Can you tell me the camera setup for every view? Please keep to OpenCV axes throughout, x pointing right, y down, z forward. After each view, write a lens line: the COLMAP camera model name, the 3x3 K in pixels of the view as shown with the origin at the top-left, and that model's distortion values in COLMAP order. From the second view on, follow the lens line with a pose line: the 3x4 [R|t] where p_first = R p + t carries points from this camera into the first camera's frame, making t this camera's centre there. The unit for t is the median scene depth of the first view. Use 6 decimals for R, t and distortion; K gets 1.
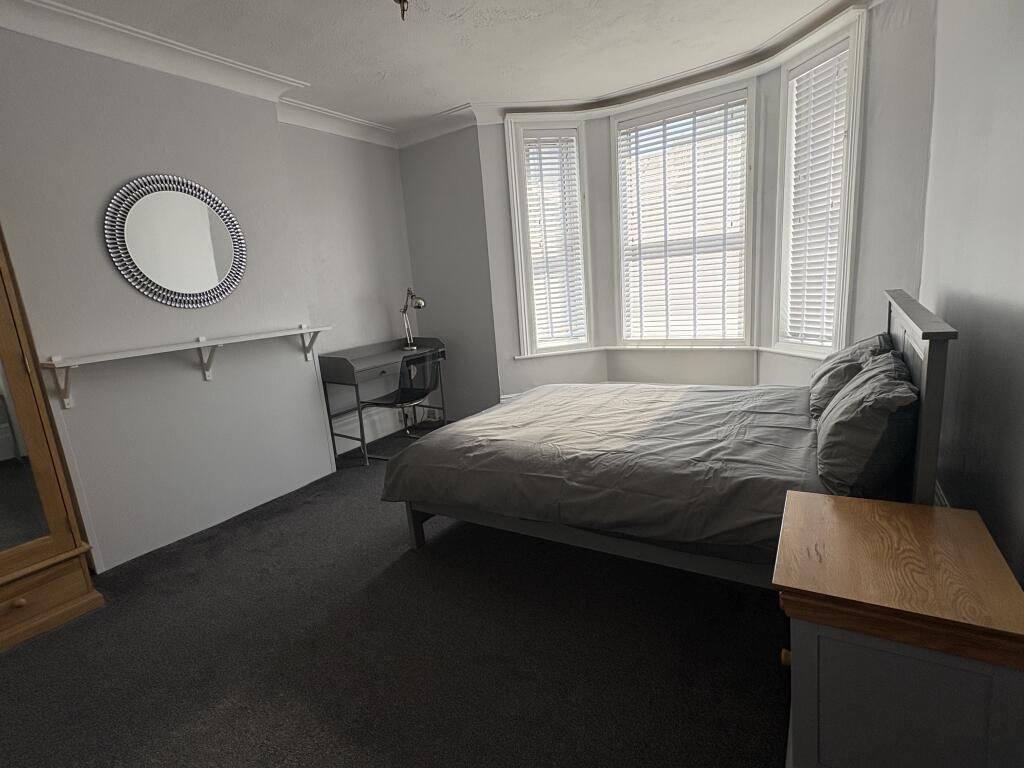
lens RADIAL K [[494.2, 0, 512.0], [0, 494.2, 384.0], [0, 0, 1]] dist [0.004225, 0.000133]
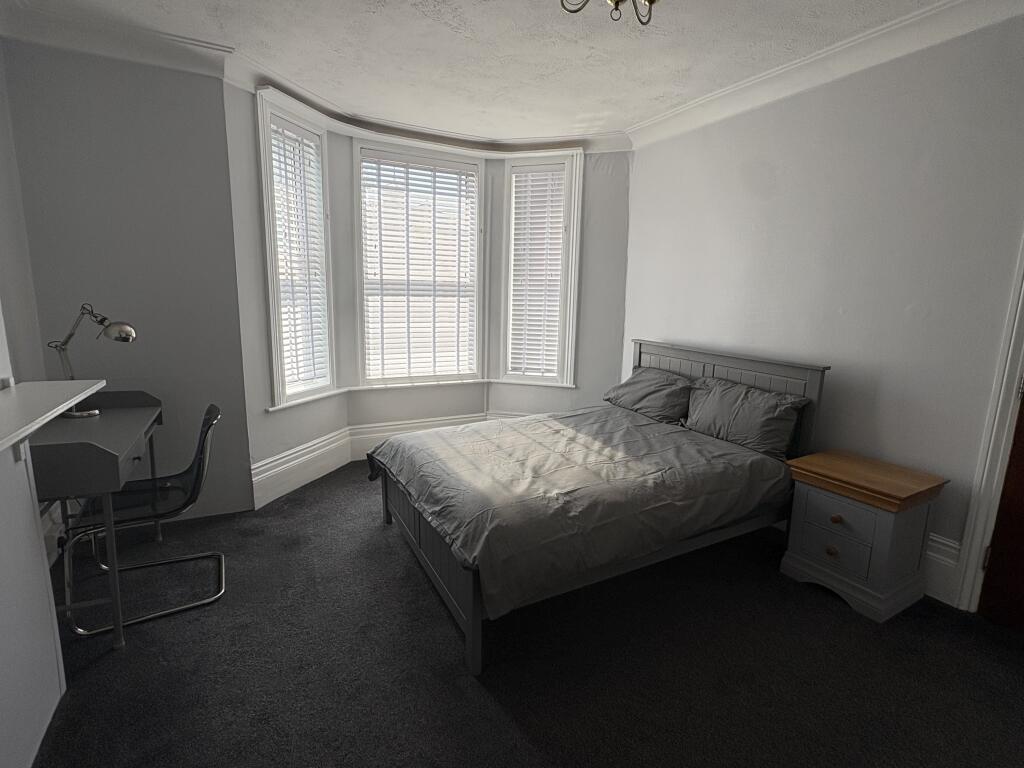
lens RADIAL K [[494.2, 0, 512.0], [0, 494.2, 384.0], [0, 0, 1]] dist [0.004225, 0.000133]
pose [[0.487074, -0.057001, 0.871499, -0.507062], [0.112512, 0.993648, 0.002109, -0.058583], [-0.866083, 0.097027, 0.490393, 0.356268]]
